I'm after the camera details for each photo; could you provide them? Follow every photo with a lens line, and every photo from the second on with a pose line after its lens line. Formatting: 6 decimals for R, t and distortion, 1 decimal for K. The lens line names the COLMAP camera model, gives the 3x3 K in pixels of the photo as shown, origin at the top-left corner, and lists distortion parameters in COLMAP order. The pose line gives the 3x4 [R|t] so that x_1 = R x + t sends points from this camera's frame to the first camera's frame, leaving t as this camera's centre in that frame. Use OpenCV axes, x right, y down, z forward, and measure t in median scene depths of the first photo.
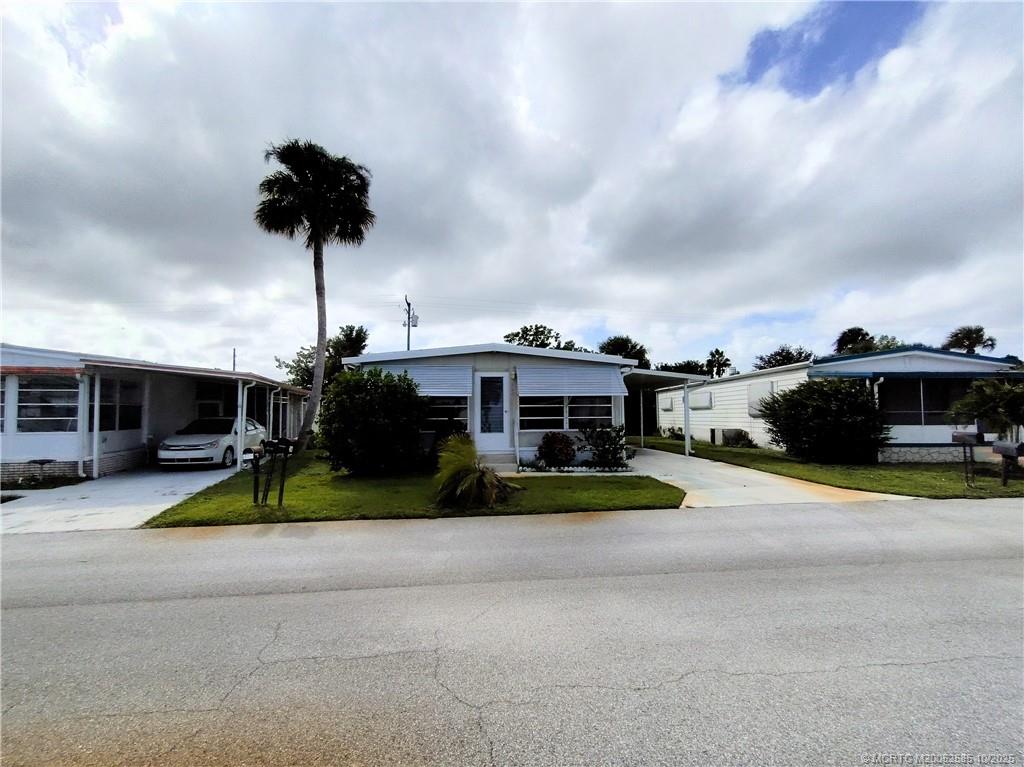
lens RADIAL K [[469.9, 0, 510.2], [0, 469.9, 385.2], [0, 0, 1]] dist [-0.014461, 0.007207]
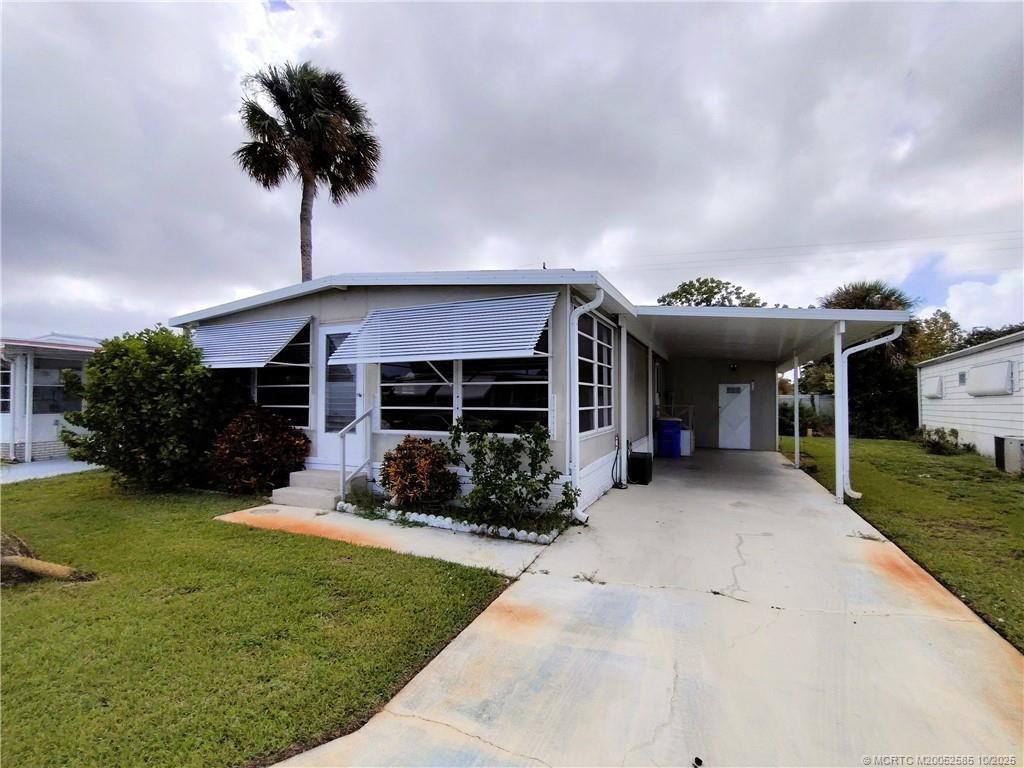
lens RADIAL K [[469.9, 0, 510.2], [0, 469.9, 385.7], [0, 0, 1]] dist [-0.014461, 0.007207]
pose [[0.866579, -0.005009, -0.499015, 0.318504], [0.019733, 0.999512, 0.024234, 0.026812], [0.498650, -0.030847, 0.866254, 0.464916]]
